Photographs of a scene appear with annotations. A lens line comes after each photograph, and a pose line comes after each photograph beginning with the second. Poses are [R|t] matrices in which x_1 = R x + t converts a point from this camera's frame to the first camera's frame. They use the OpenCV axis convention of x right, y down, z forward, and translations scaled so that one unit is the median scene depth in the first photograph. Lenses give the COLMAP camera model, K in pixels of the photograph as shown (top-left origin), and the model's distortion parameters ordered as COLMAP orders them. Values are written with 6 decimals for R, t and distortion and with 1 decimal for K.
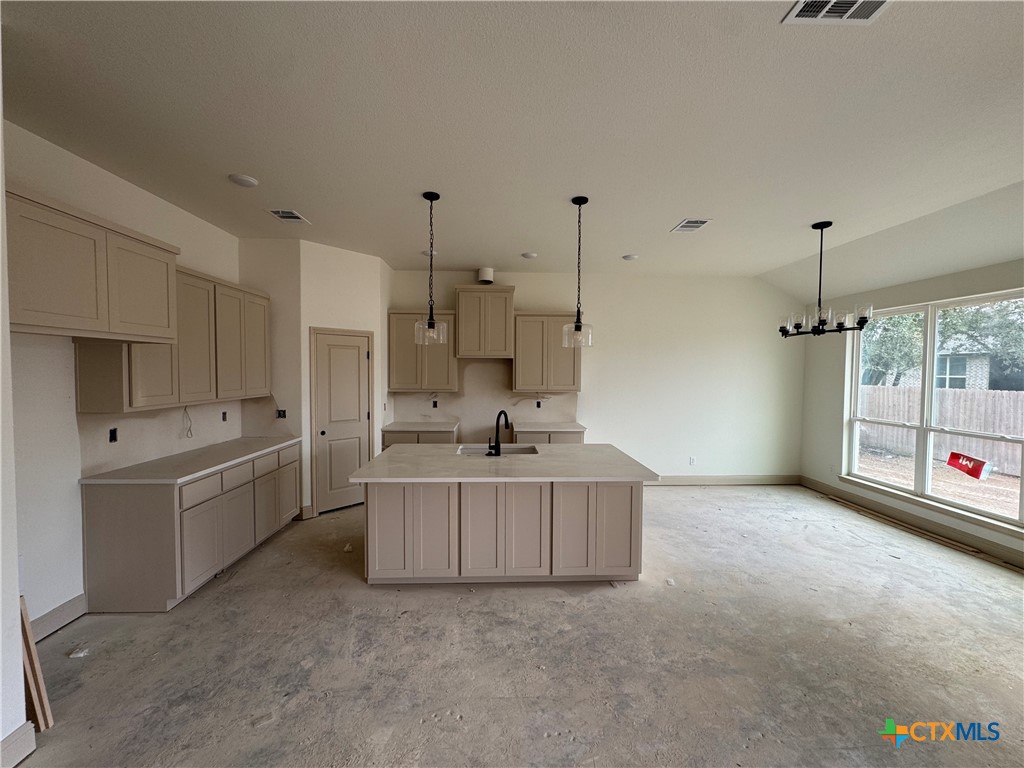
lens RADIAL K [[411.1, 0, 512.7], [0, 411.1, 385.3], [0, 0, 1]] dist [-0.006586, 0.000013]
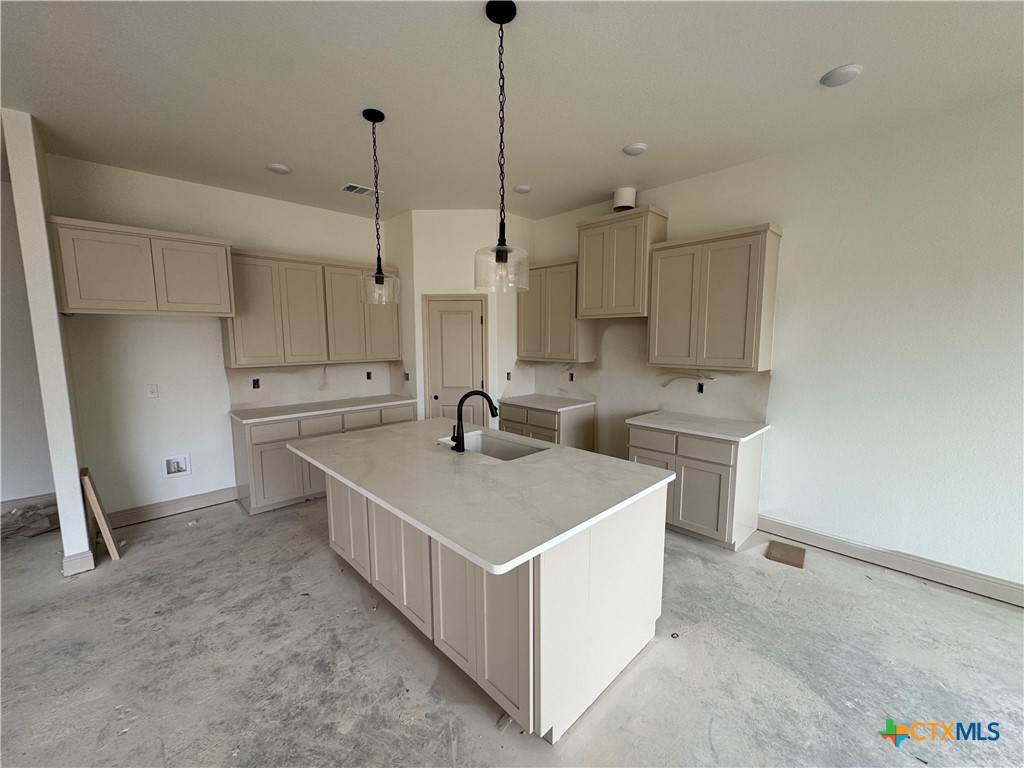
lens RADIAL K [[411.1, 0, 511.8], [0, 411.1, 385.4], [0, 0, 1]] dist [-0.006586, 0.000013]
pose [[0.668828, 0.078607, -0.739250, 0.505171], [-0.018914, 0.995872, 0.088782, -0.011831], [0.743176, -0.045398, 0.667554, 0.530360]]
